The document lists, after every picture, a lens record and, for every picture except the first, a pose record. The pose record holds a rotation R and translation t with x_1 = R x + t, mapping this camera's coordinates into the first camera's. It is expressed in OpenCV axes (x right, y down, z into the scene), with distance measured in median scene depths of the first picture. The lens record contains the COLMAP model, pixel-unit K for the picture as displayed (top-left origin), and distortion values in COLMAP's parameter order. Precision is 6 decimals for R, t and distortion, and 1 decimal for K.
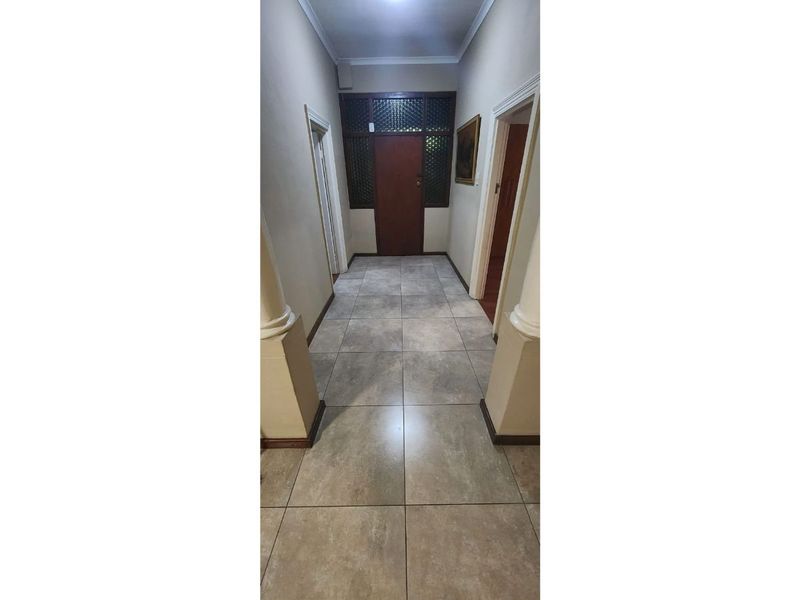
lens RADIAL K [[250.7, 0, 404.3], [0, 250.7, 298.4], [0, 0, 1]] dist [0.000283, 0.000001]
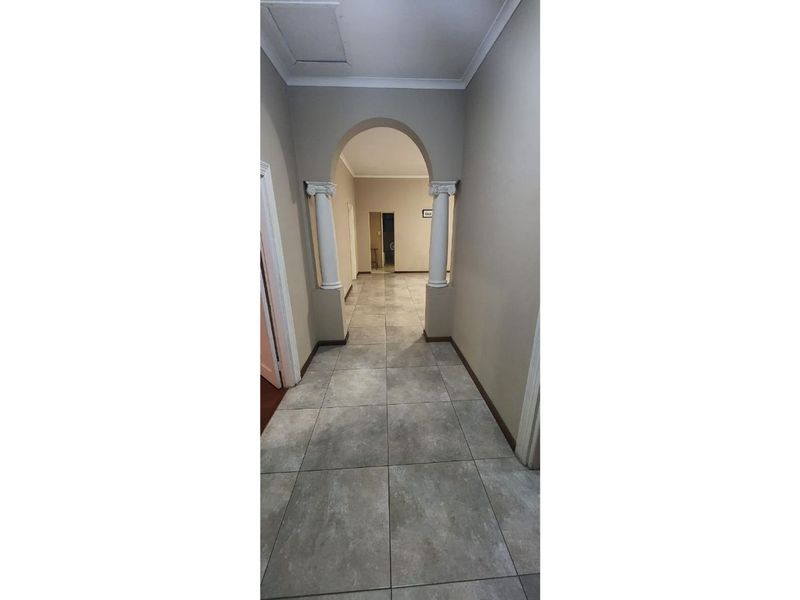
lens RADIAL K [[250.1, 0, 402.5], [0, 250.1, 301.3], [0, 0, 1]] dist [-0.000371, -0.000009]
pose [[-0.998471, 0.034169, -0.043451, -0.036264], [-0.005705, 0.718170, 0.695844, -0.723002], [0.054982, 0.695028, -0.716877, 1.367234]]
